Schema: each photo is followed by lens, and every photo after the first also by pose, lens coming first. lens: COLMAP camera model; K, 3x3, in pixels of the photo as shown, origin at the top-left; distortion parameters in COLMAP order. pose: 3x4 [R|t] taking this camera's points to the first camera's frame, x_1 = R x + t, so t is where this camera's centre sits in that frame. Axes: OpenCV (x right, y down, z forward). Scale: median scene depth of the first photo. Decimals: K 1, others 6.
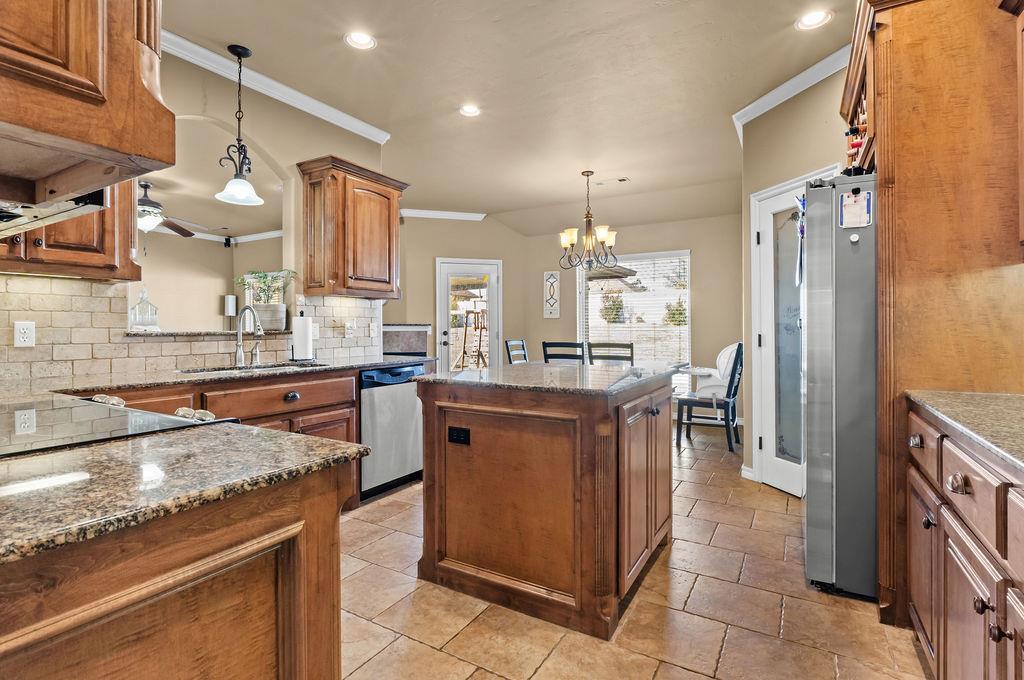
lens RADIAL K [[496.8, 0, 511.3], [0, 496.8, 333.2], [0, 0, 1]] dist [-0.009473, -0.001505]
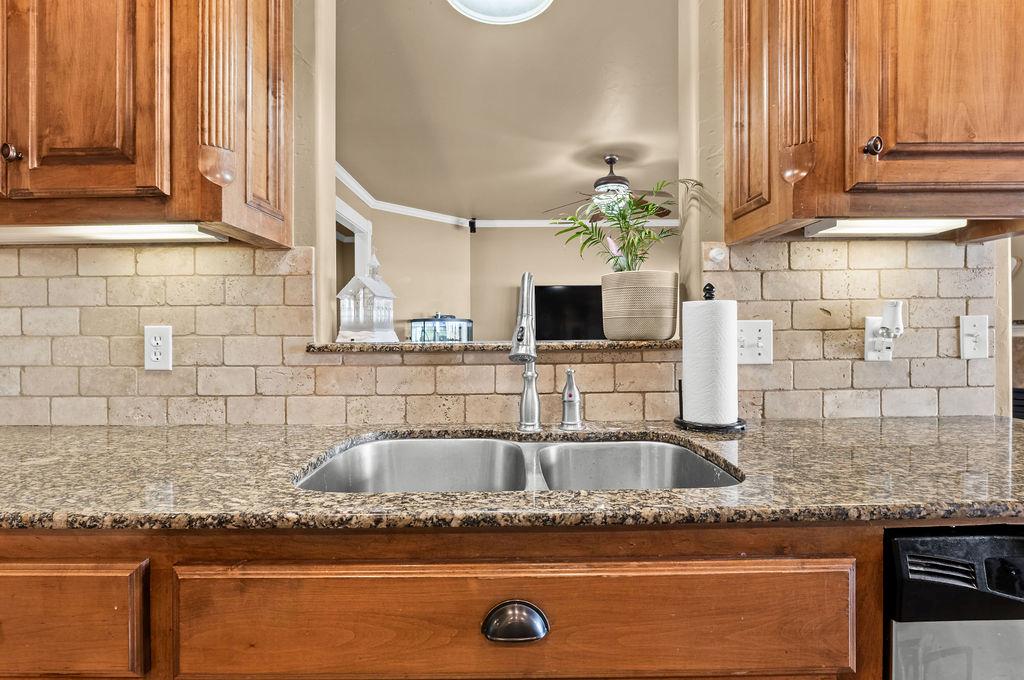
lens RADIAL K [[496.8, 0, 506.4], [0, 496.8, 342.3], [0, 0, 1]] dist [-0.009473, -0.001505]
pose [[0.513325, 0.010768, -0.858127, -0.246024], [-0.002188, 0.999934, 0.011238, -0.009352], [0.858192, -0.003891, 0.513315, 0.885918]]
